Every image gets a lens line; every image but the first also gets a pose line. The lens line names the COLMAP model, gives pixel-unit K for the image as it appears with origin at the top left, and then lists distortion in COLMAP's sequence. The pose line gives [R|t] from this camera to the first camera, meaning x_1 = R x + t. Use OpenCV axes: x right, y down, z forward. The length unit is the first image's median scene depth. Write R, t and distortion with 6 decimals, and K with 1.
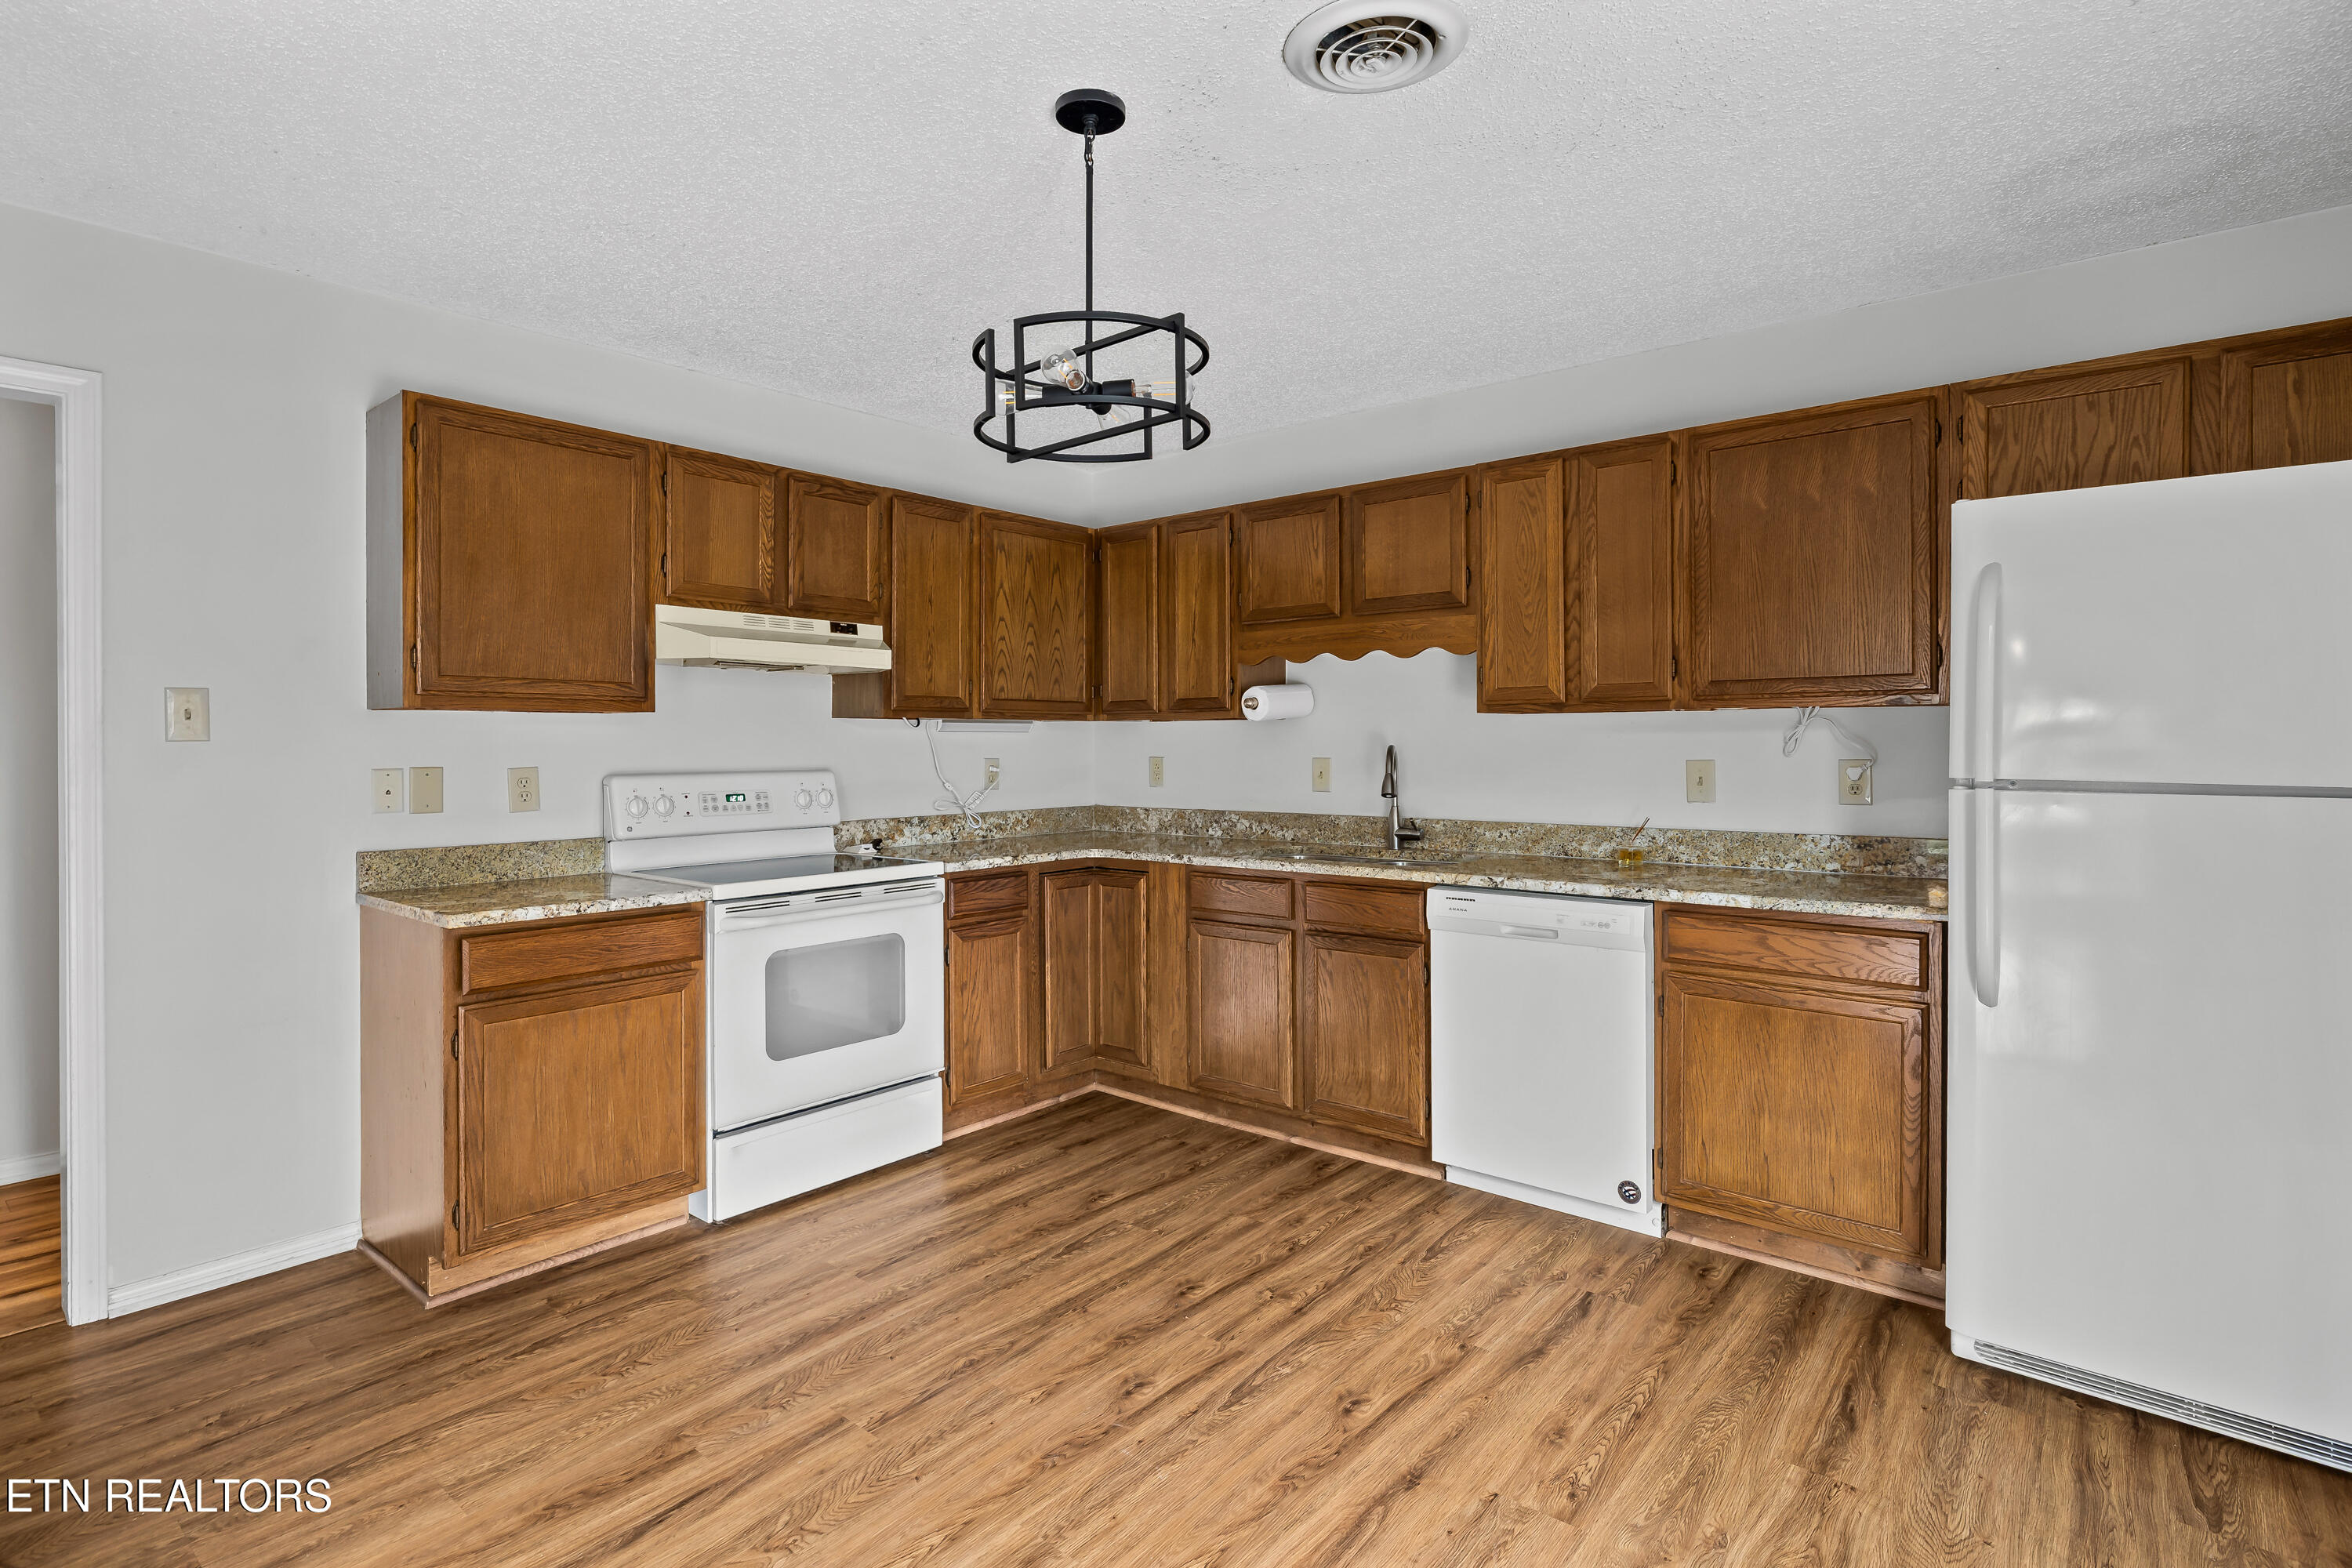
lens RADIAL K [[1123.0, 0, 1184.1], [0, 1123.0, 741.4], [0, 0, 1]] dist [-0.000933, -0.000895]
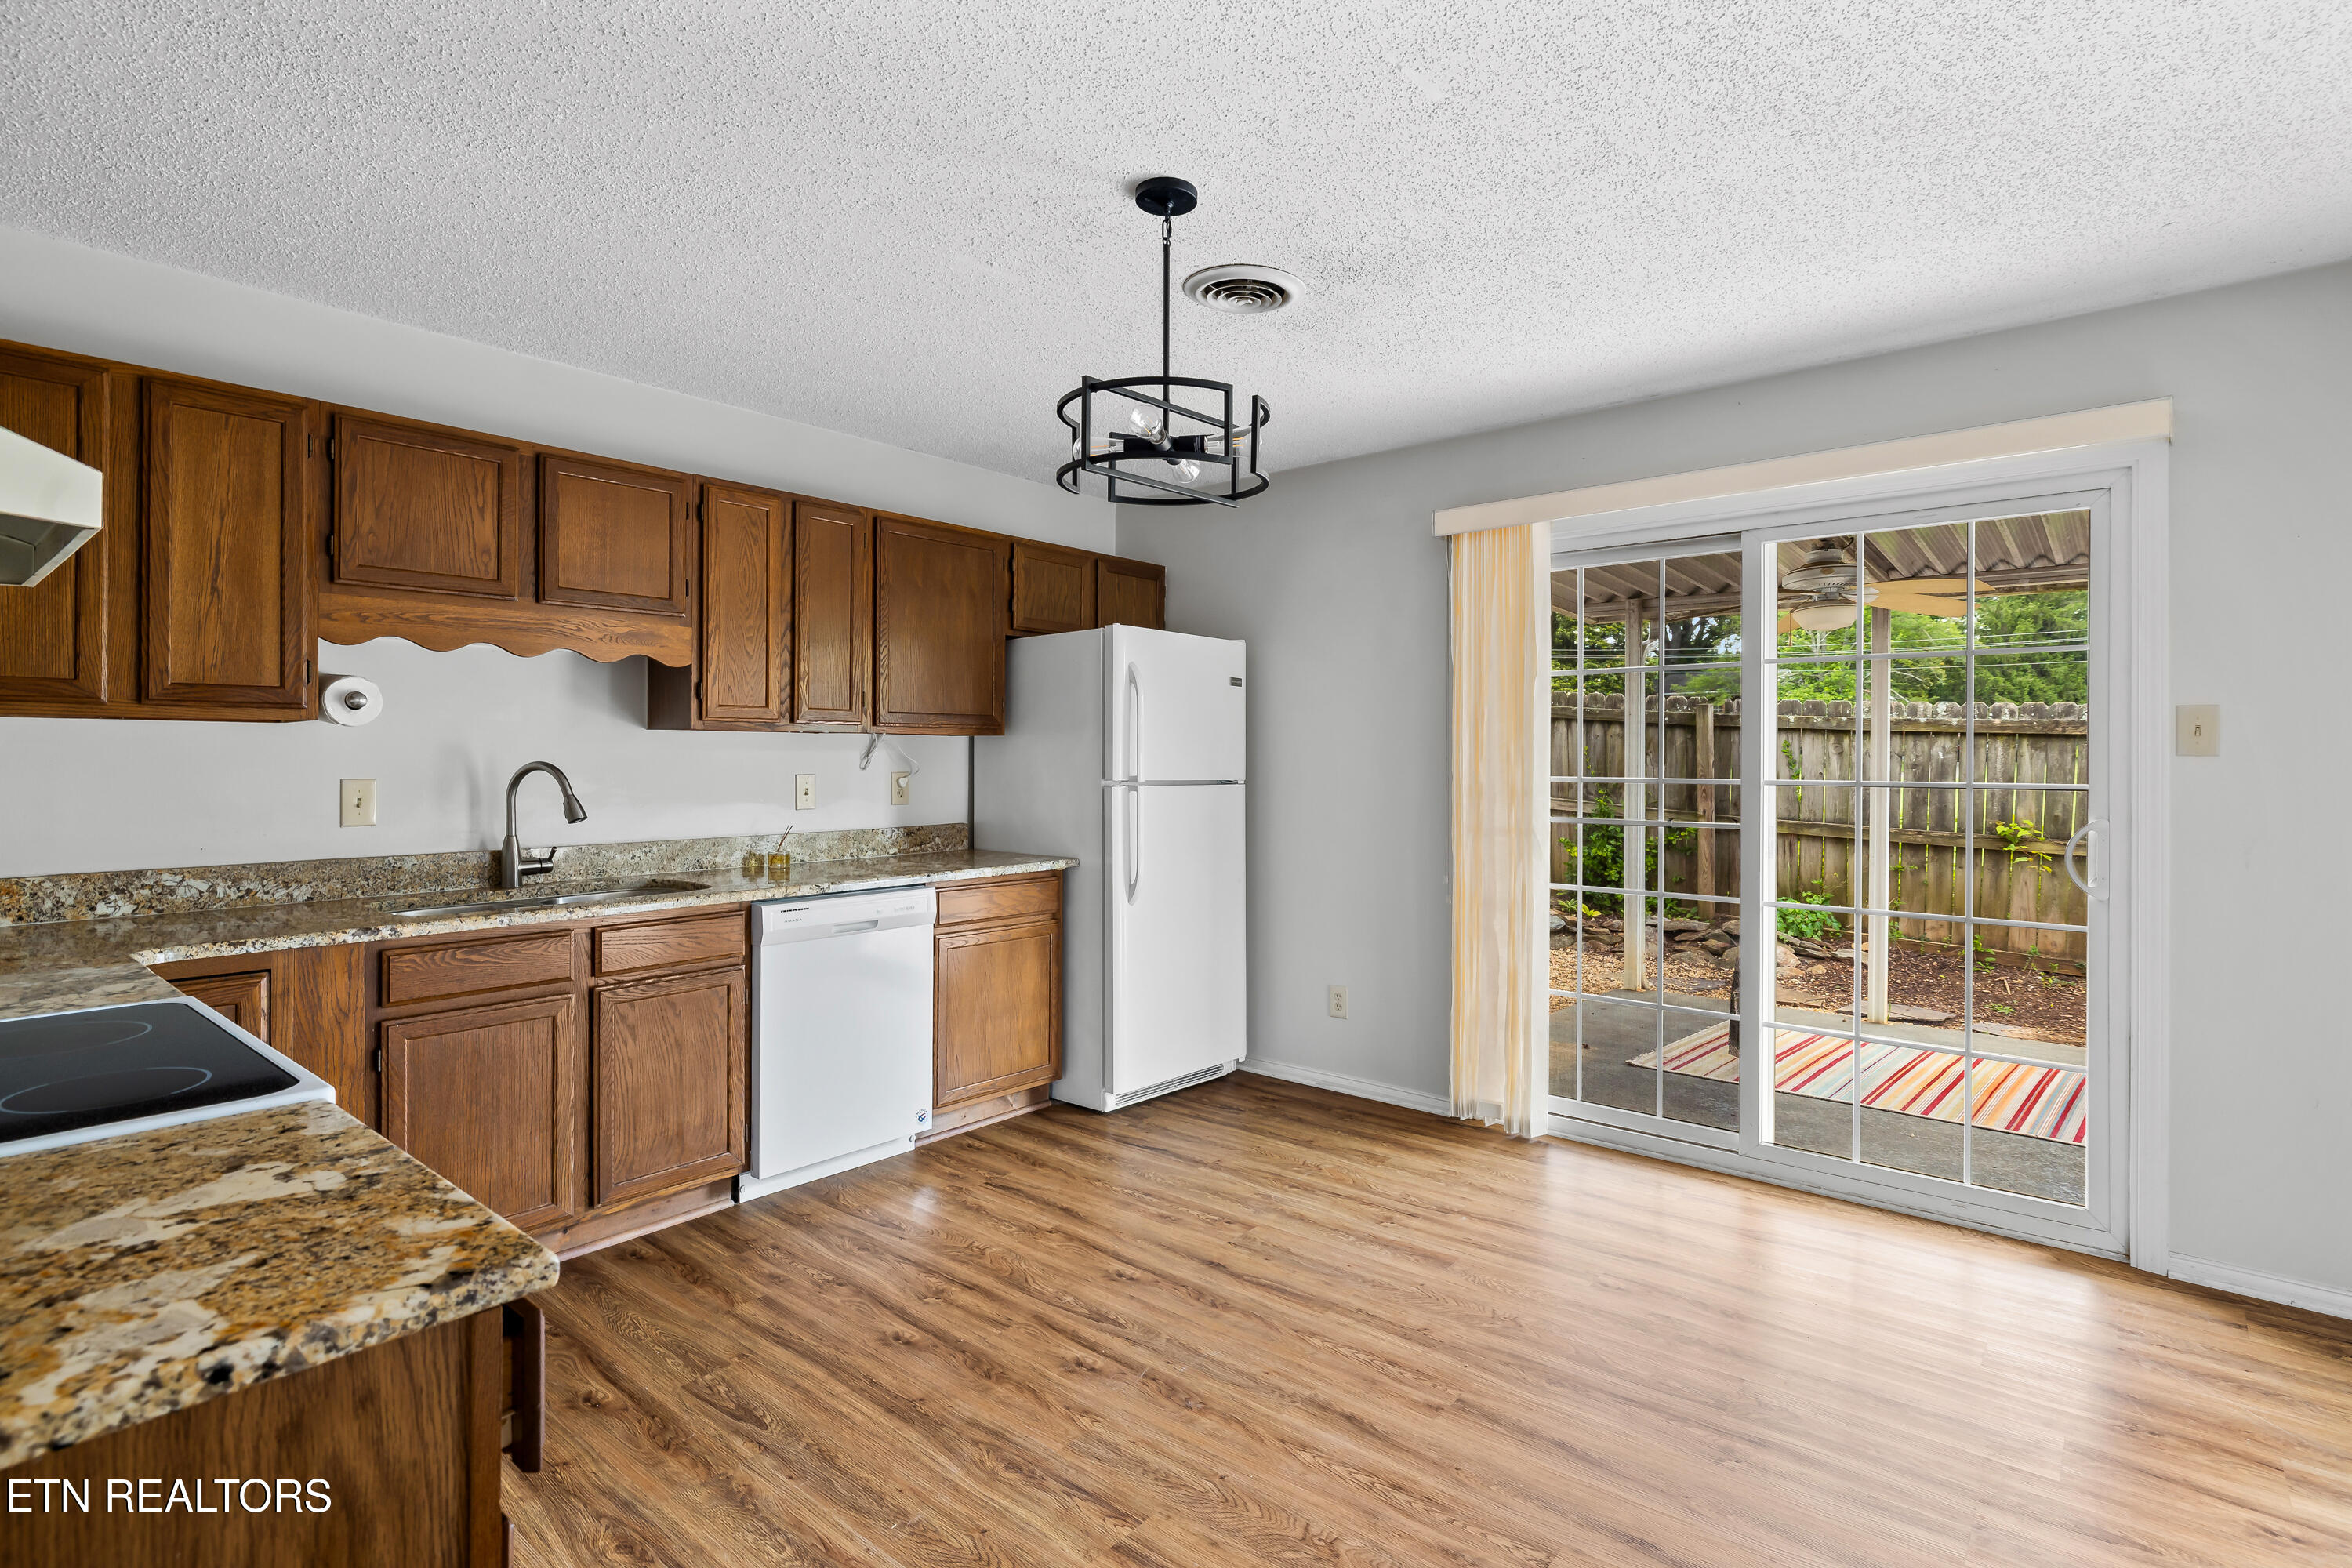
lens RADIAL K [[1123.0, 0, 1152.1], [0, 1123.0, 748.5], [0, 0, 1]] dist [-0.000933, -0.000895]
pose [[0.045900, 0.012639, 0.998866, -0.743438], [-0.005665, 0.999907, -0.012391, 0.001695], [-0.998930, -0.005090, 0.045968, 0.594495]]
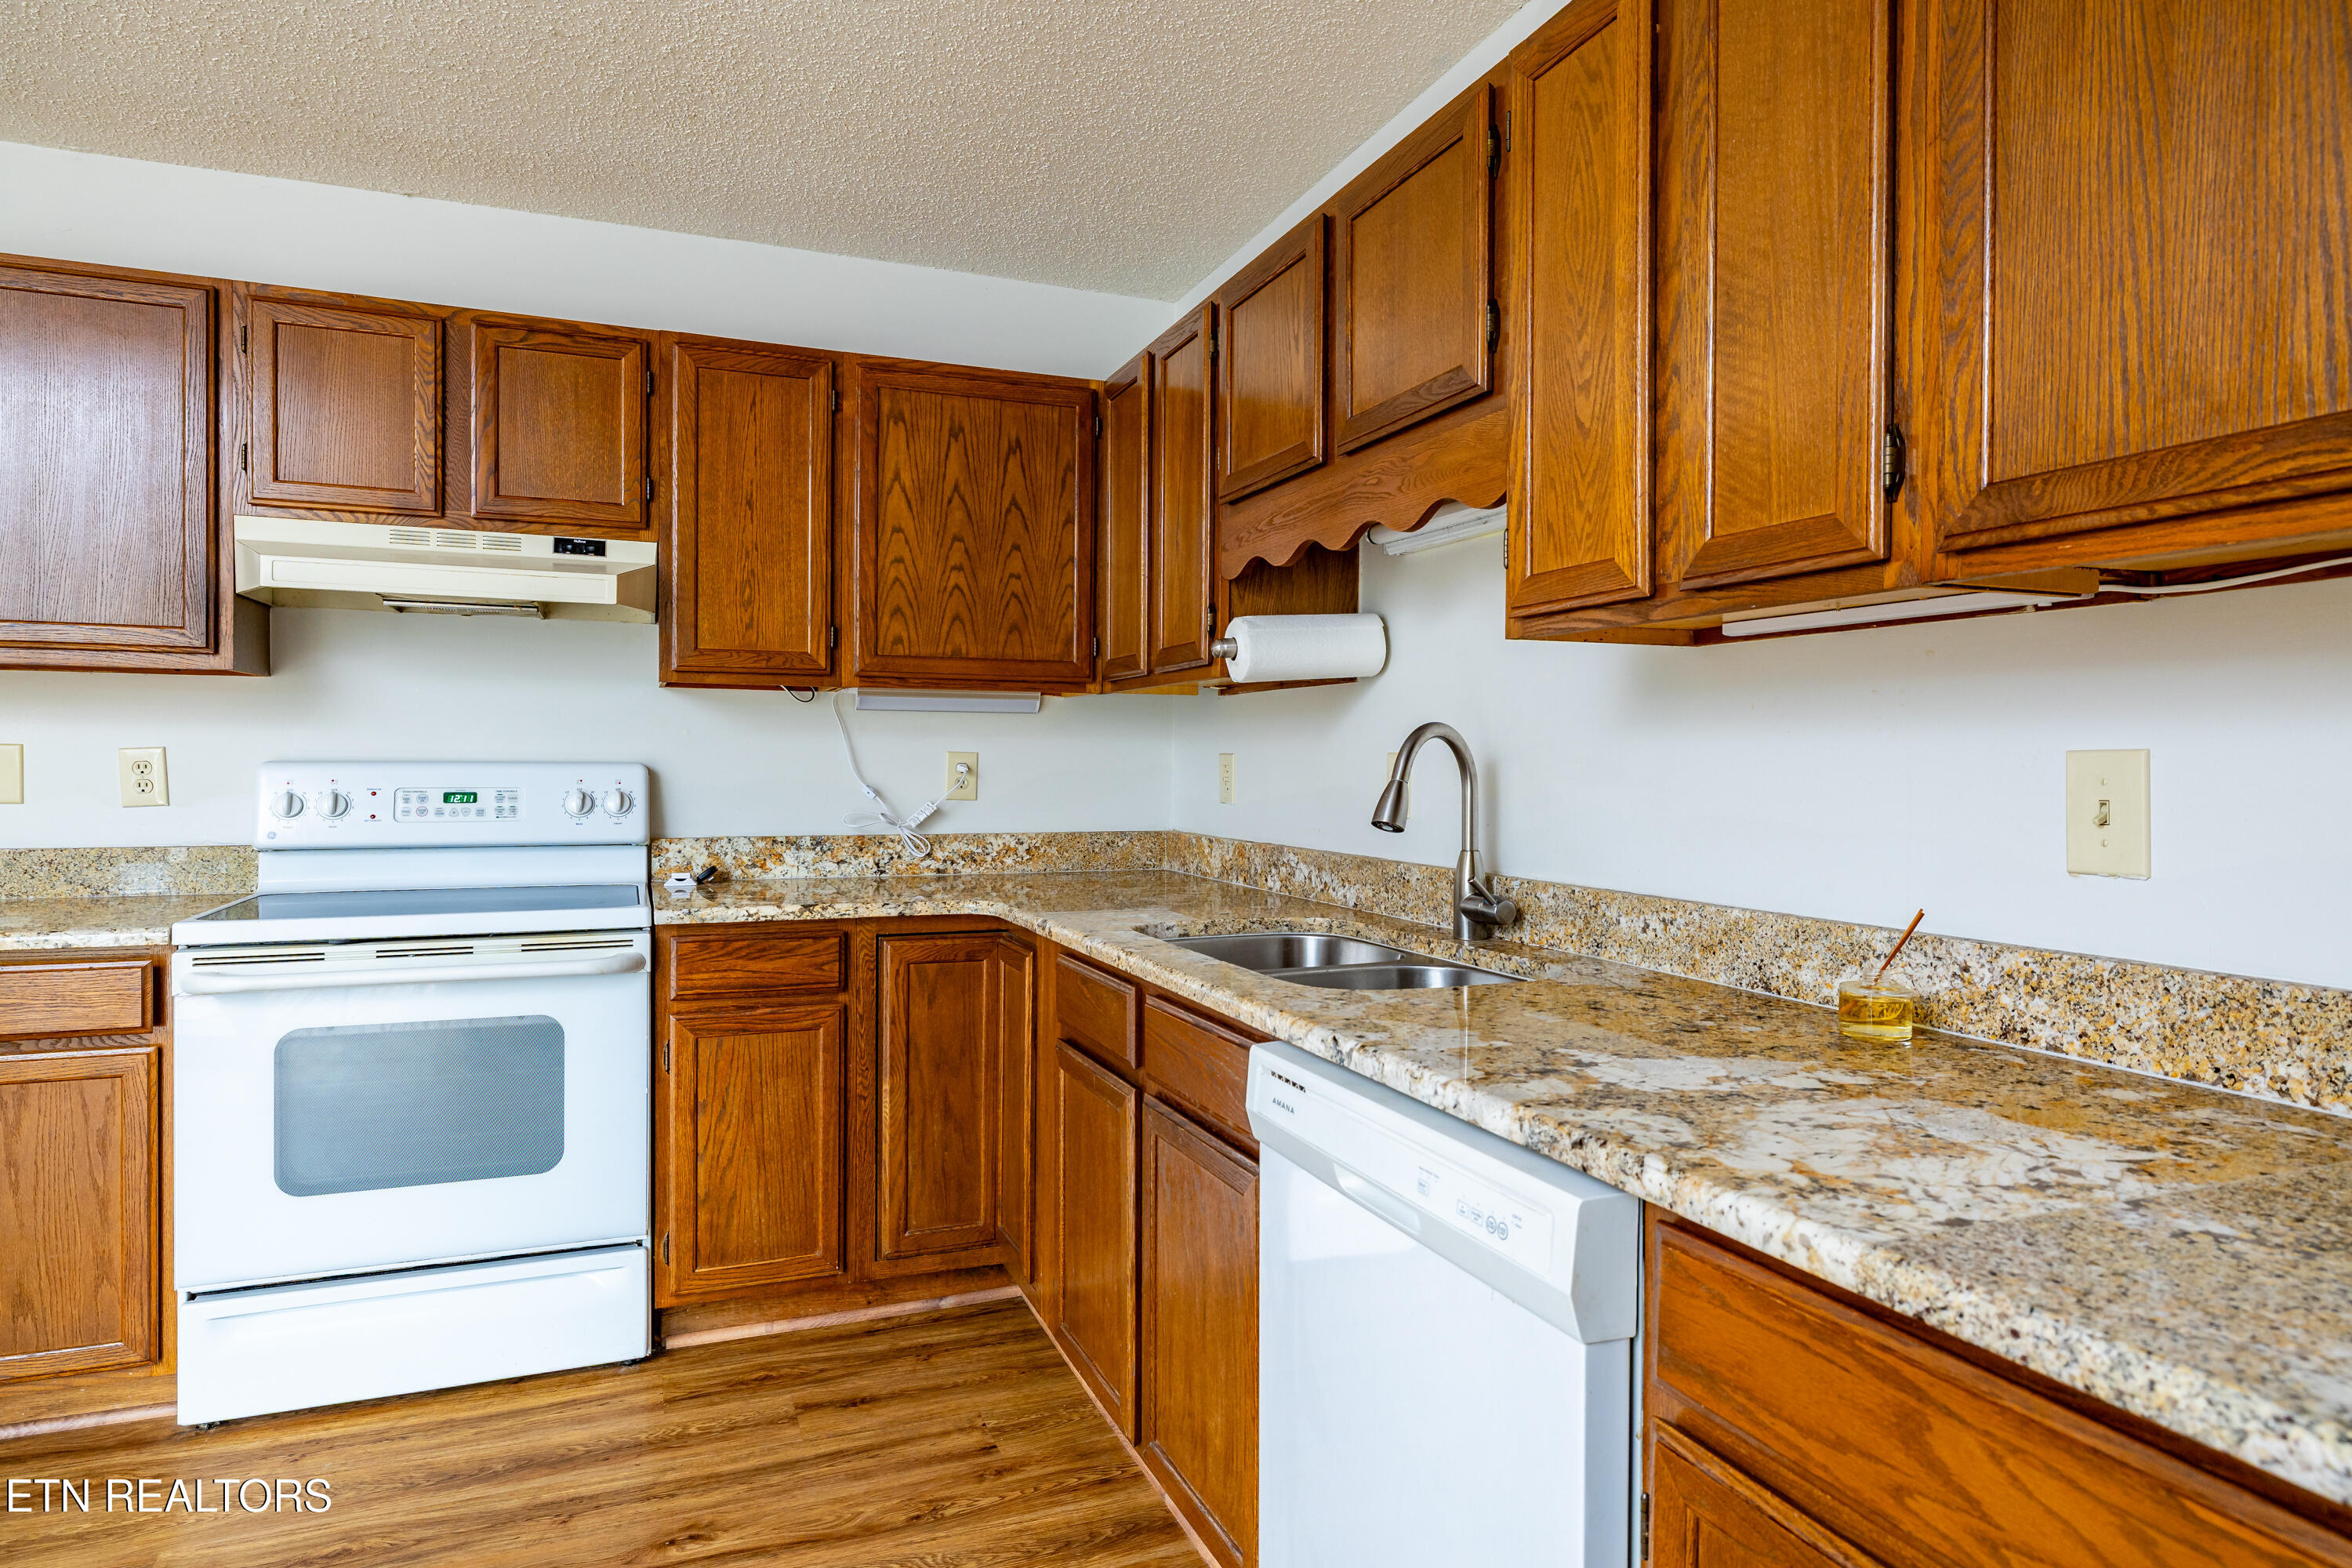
lens RADIAL K [[1304.7, 0, 1164.2], [0, 1304.7, 775.4], [0, 0, 1]] dist [0.007845, -0.004486]
pose [[0.878065, 0.015390, -0.478294, 0.412230], [-0.008431, 0.999825, 0.016694, 0.020633], [0.478467, -0.010626, 0.878041, 0.535940]]
